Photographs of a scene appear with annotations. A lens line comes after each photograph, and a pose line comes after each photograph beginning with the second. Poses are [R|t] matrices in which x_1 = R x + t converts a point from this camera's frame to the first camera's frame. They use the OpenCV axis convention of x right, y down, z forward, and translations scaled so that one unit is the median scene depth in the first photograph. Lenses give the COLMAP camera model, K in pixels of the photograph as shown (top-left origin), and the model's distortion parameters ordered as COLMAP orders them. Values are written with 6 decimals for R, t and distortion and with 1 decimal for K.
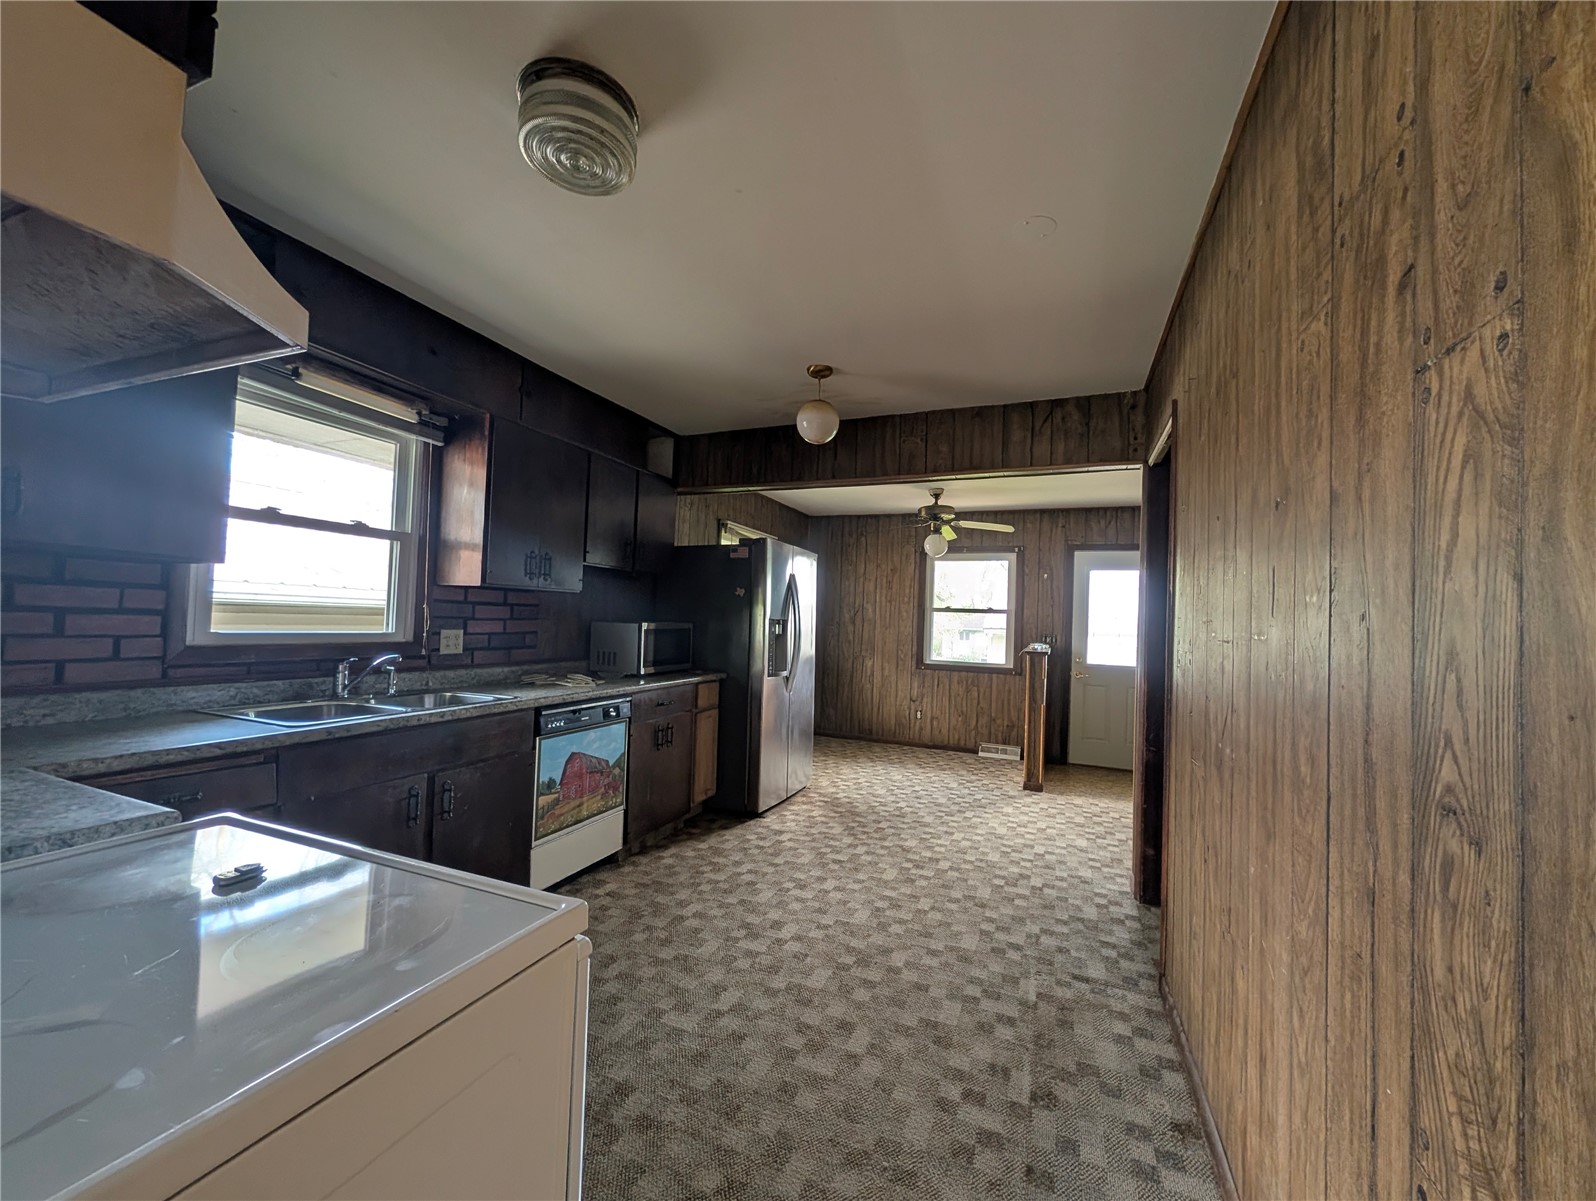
lens RADIAL K [[618.3, 0, 801.8], [0, 618.3, 605.0], [0, 0, 1]] dist [-0.000265, 0.000035]
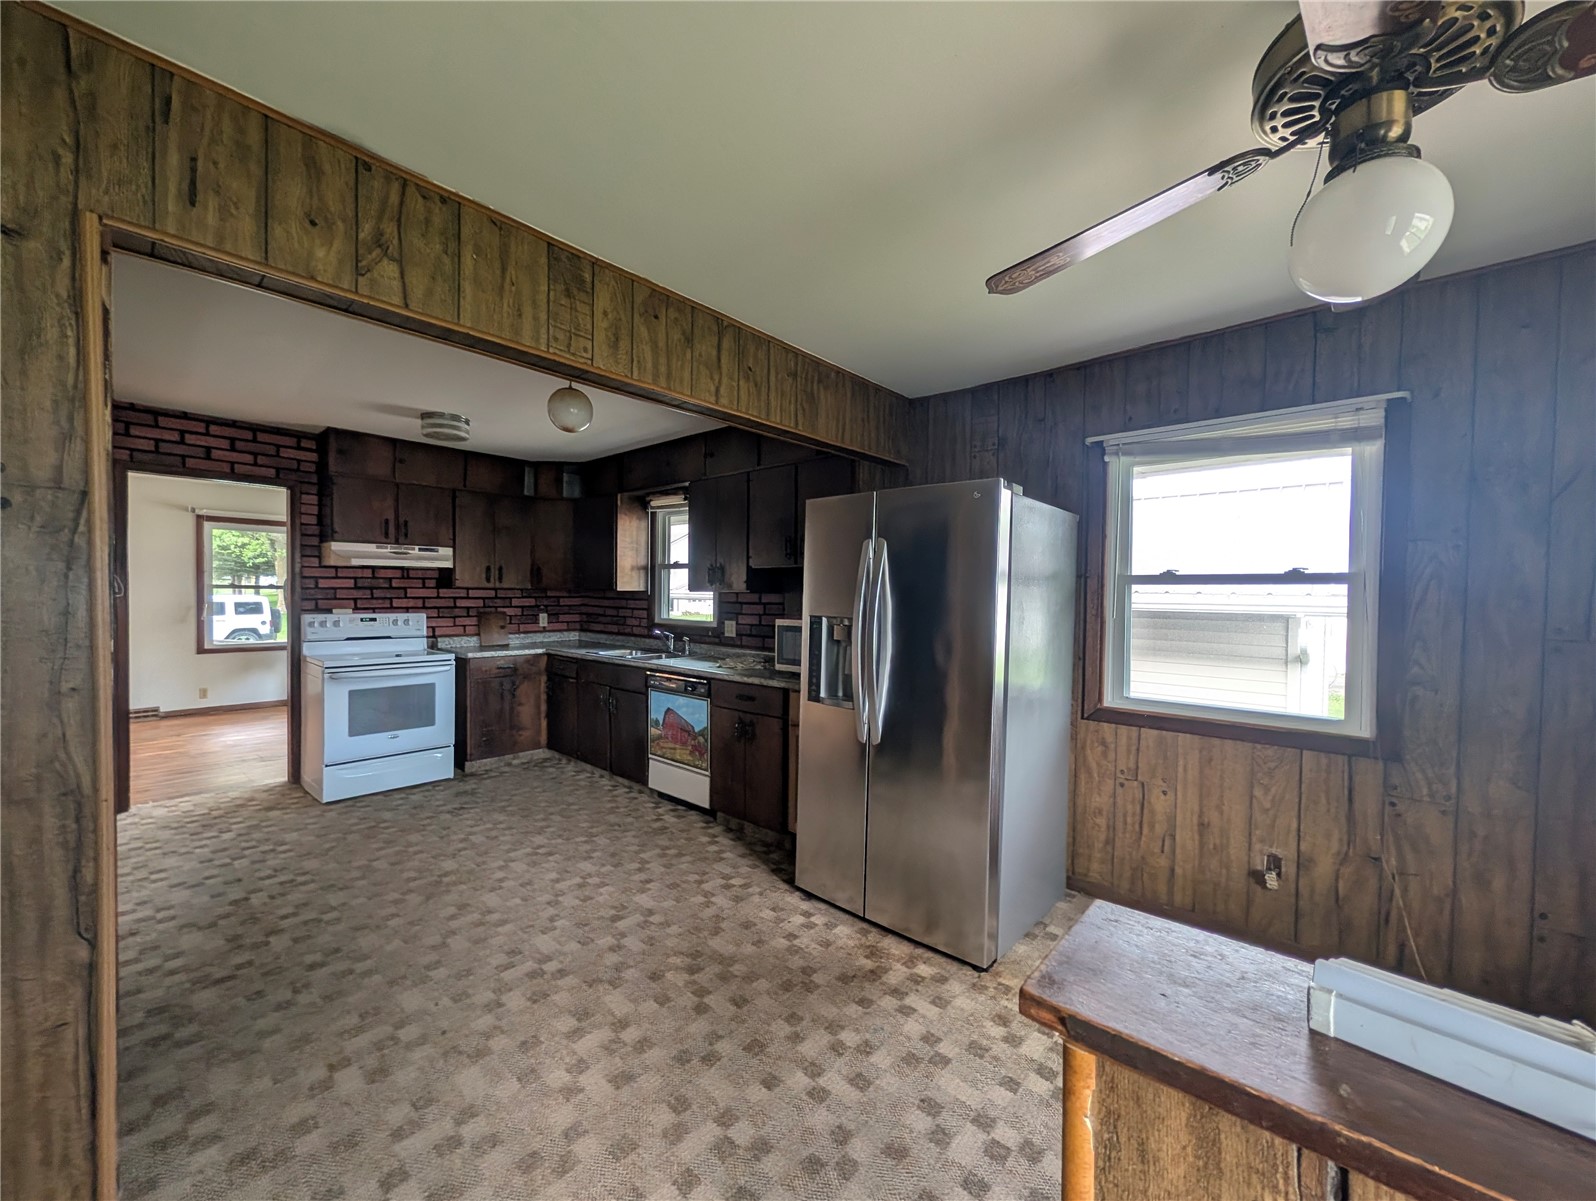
lens RADIAL K [[618.3, 0, 794.7], [0, 618.3, 600.6], [0, 0, 1]] dist [-0.000265, 0.000035]
pose [[-0.333310, -0.027766, -0.942408, 0.781249], [0.002923, 0.999531, -0.030482, 0.034696], [0.942813, -0.012915, -0.333073, 1.567604]]
